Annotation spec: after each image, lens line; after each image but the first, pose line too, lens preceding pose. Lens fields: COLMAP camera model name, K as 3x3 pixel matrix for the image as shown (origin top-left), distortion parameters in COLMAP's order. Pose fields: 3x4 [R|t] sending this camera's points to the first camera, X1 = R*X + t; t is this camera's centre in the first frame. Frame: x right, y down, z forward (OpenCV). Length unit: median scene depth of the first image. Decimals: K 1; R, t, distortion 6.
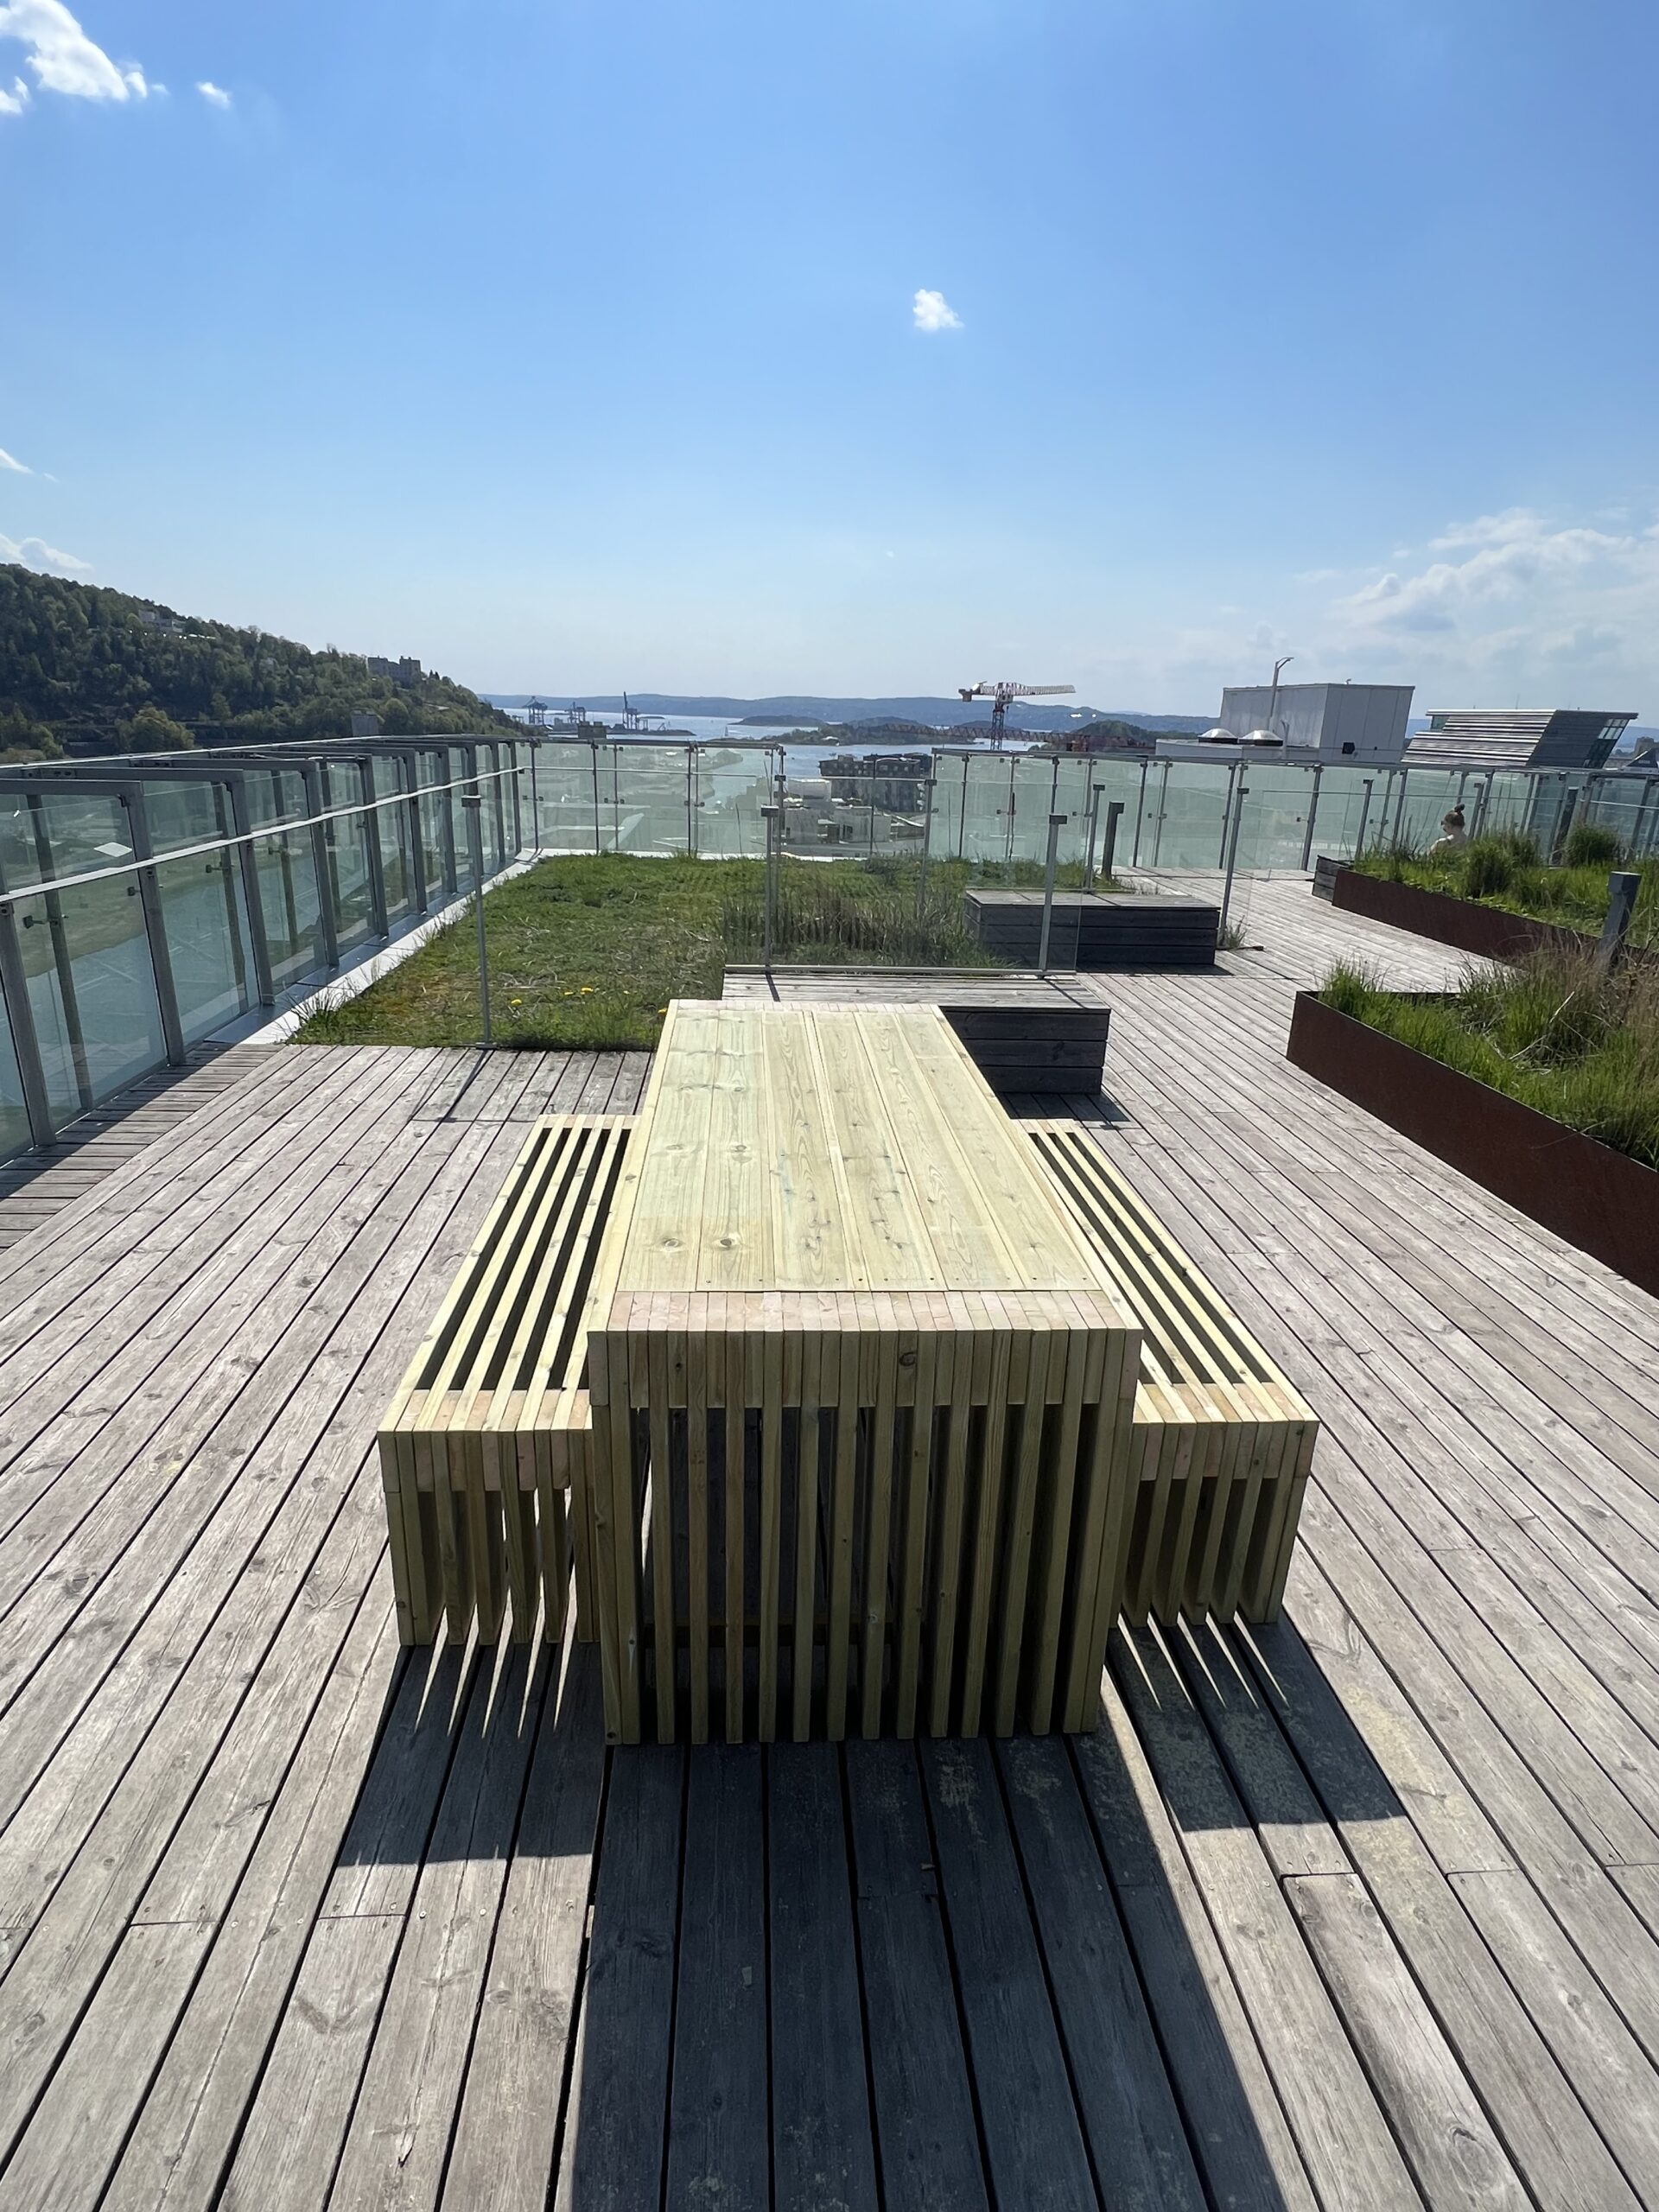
lens RADIAL K [[1162.0, 0, 831.7], [0, 1162.0, 1098.6], [0, 0, 1]] dist [-0.005838, 0.002371]
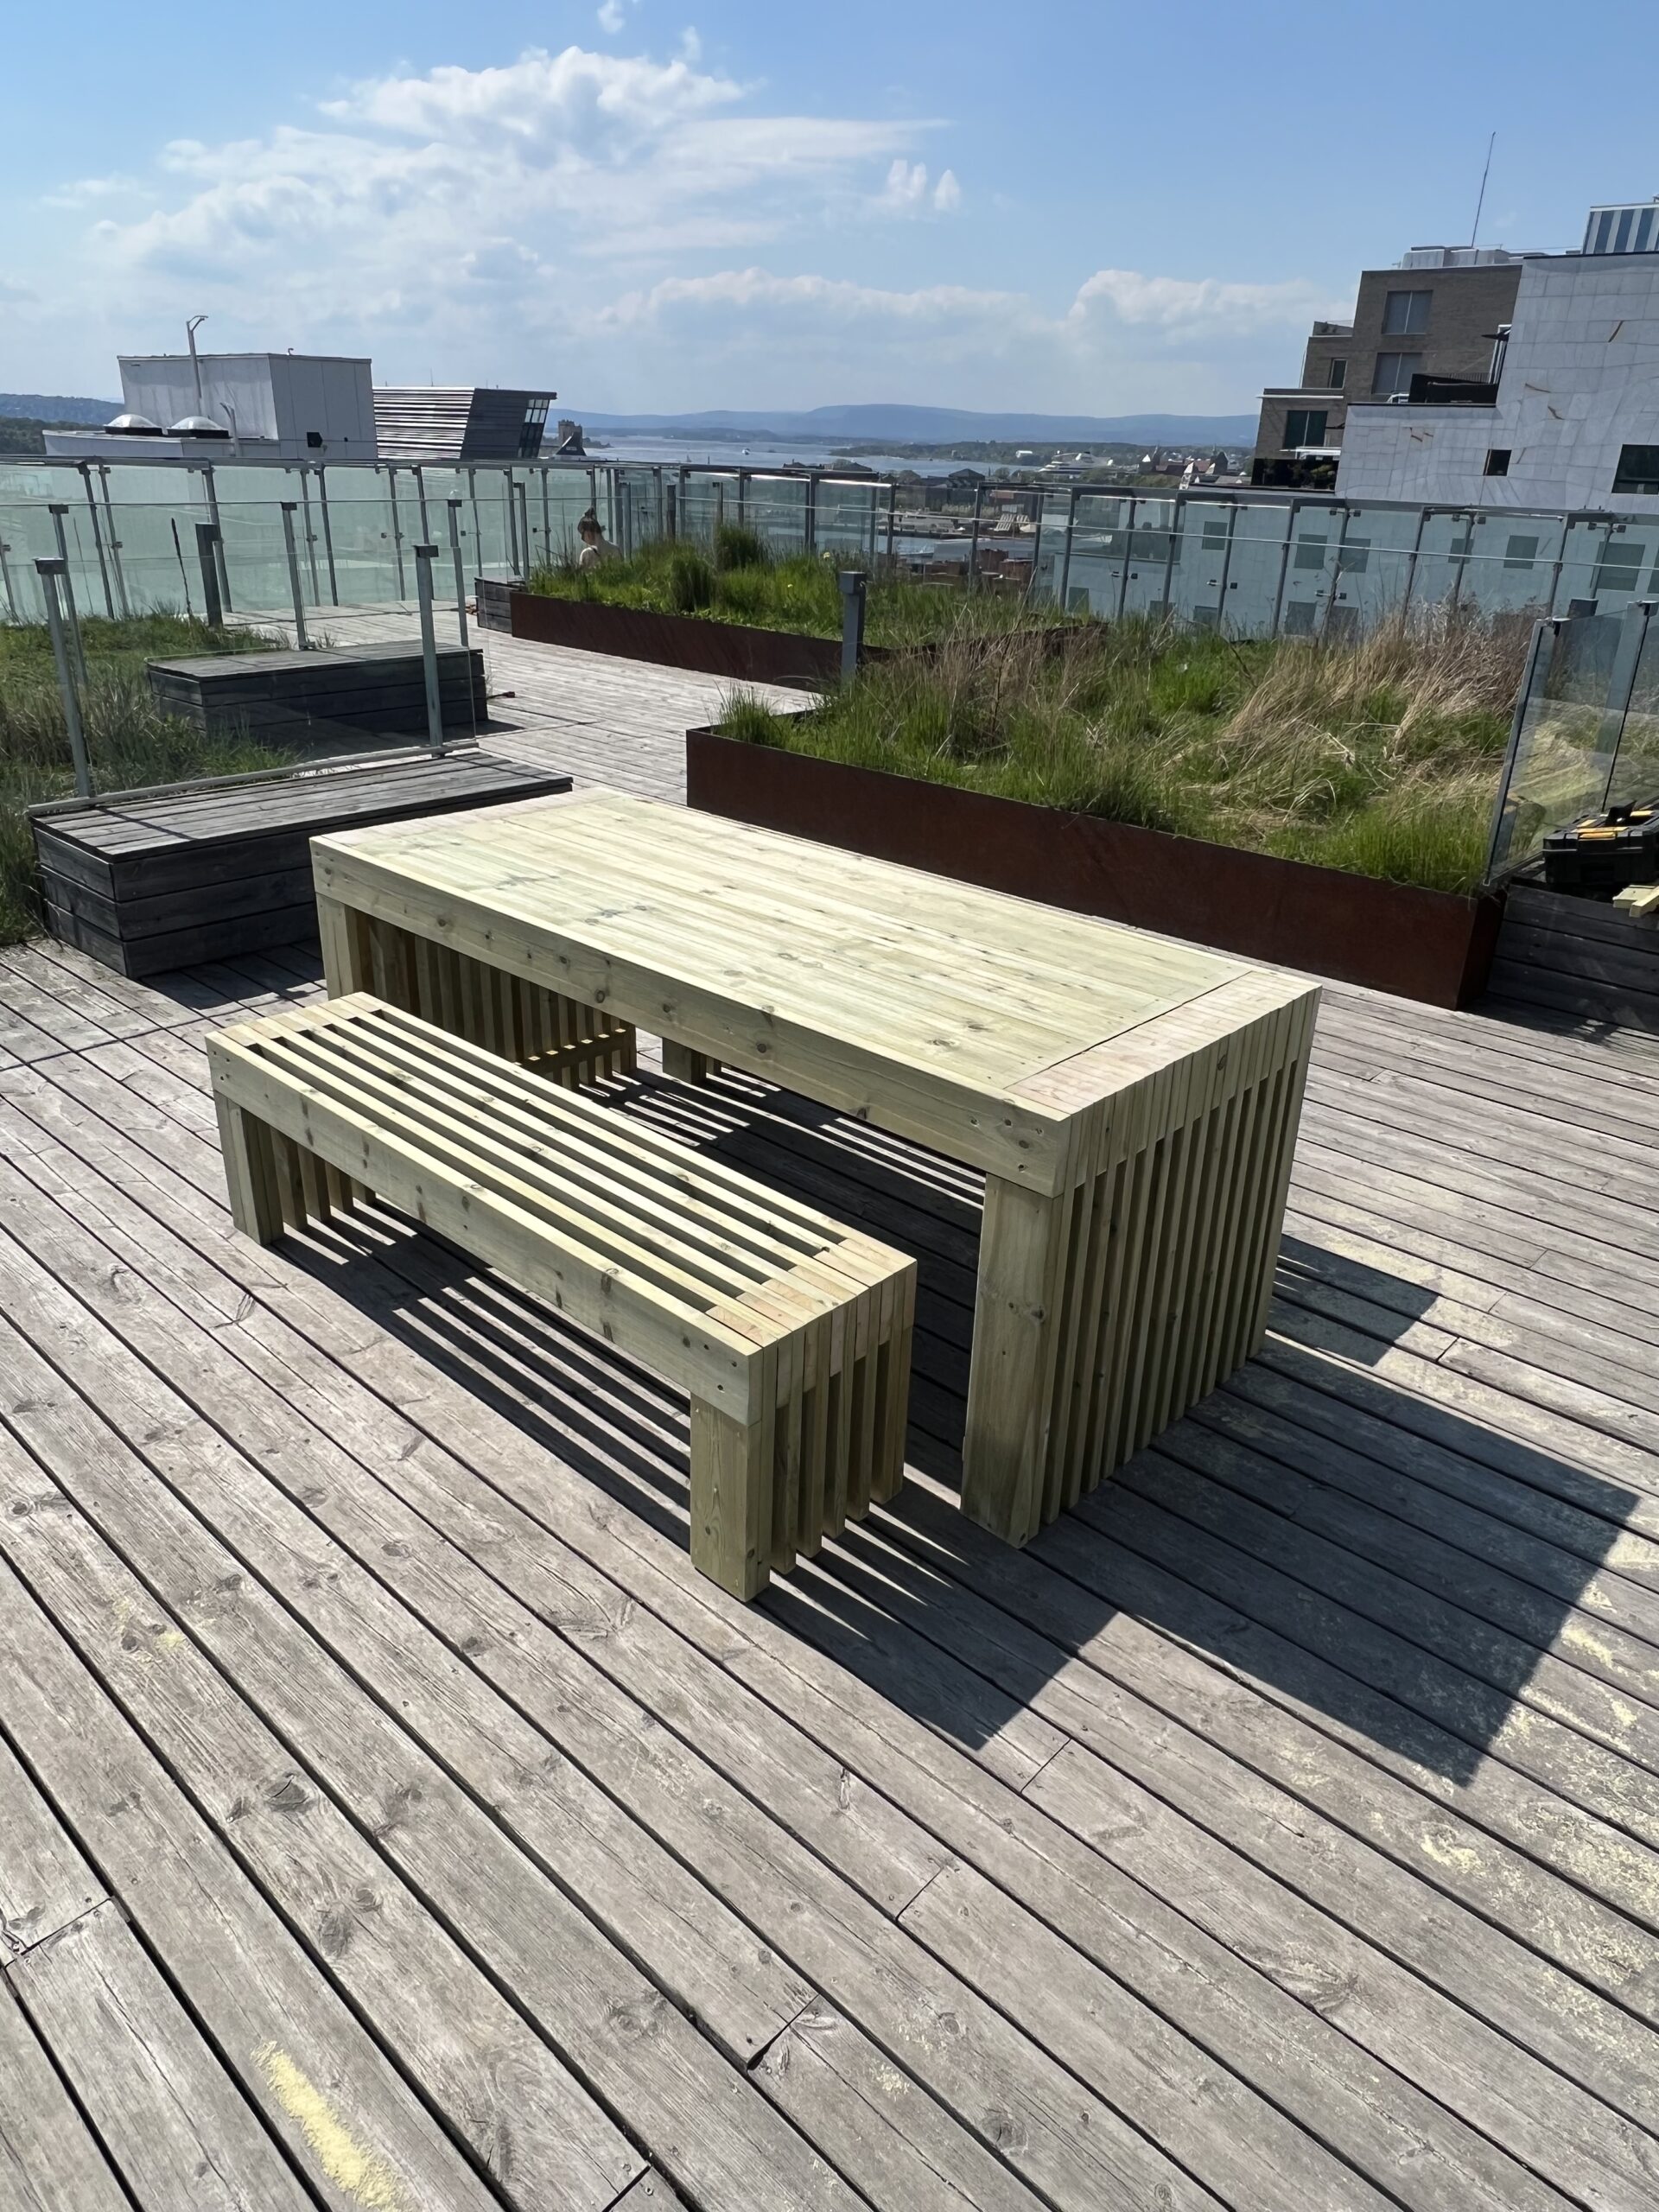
lens RADIAL K [[1448.0, 0, 823.8], [0, 1448.0, 1092.9], [0, 0, 1]] dist [-0.004845, 0.000595]
pose [[0.731059, -0.291972, 0.616688, -0.708729], [0.208366, 0.956177, 0.205693, -0.072265], [-0.649720, -0.021877, 0.759859, 0.138016]]
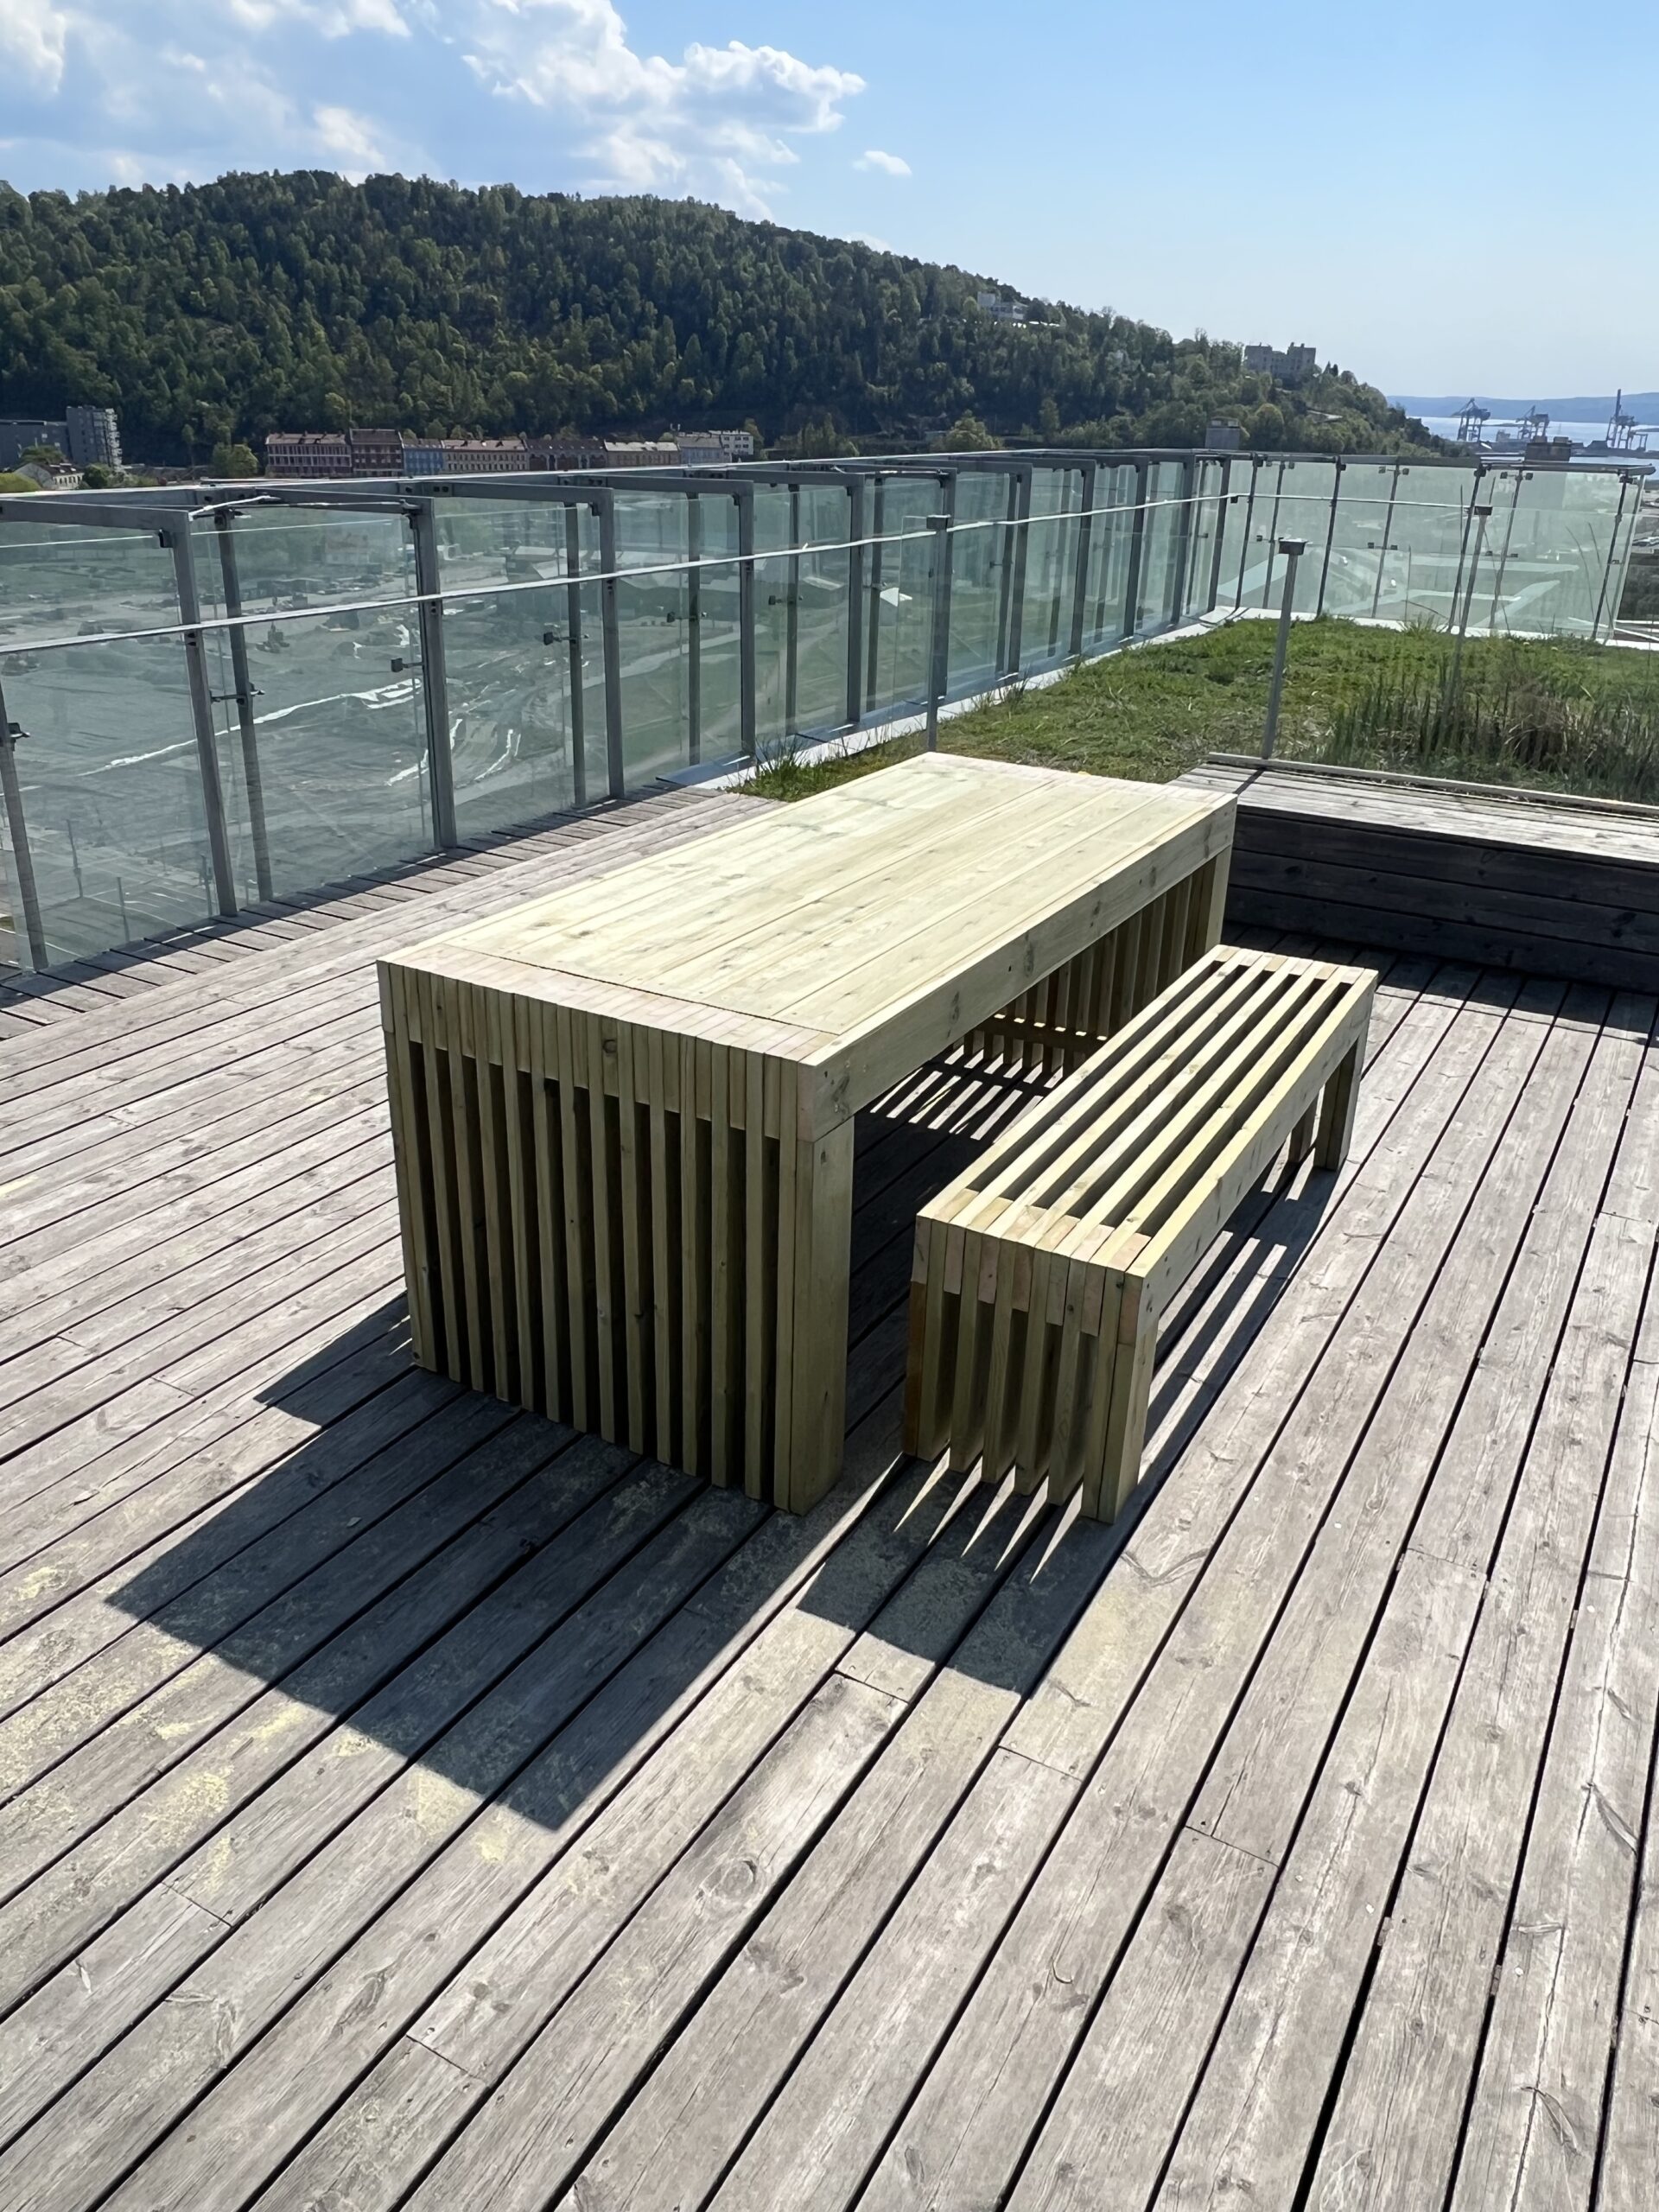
lens RADIAL K [[1609.7, 0, 829.5], [0, 1609.7, 1106.0], [0, 0, 1]] dist [0.000001, -0.002824]
pose [[0.833476, 0.211163, -0.510615, 0.638642], [-0.169677, 0.977259, 0.127179, 0.042757], [0.525859, -0.019361, 0.850352, -0.063360]]
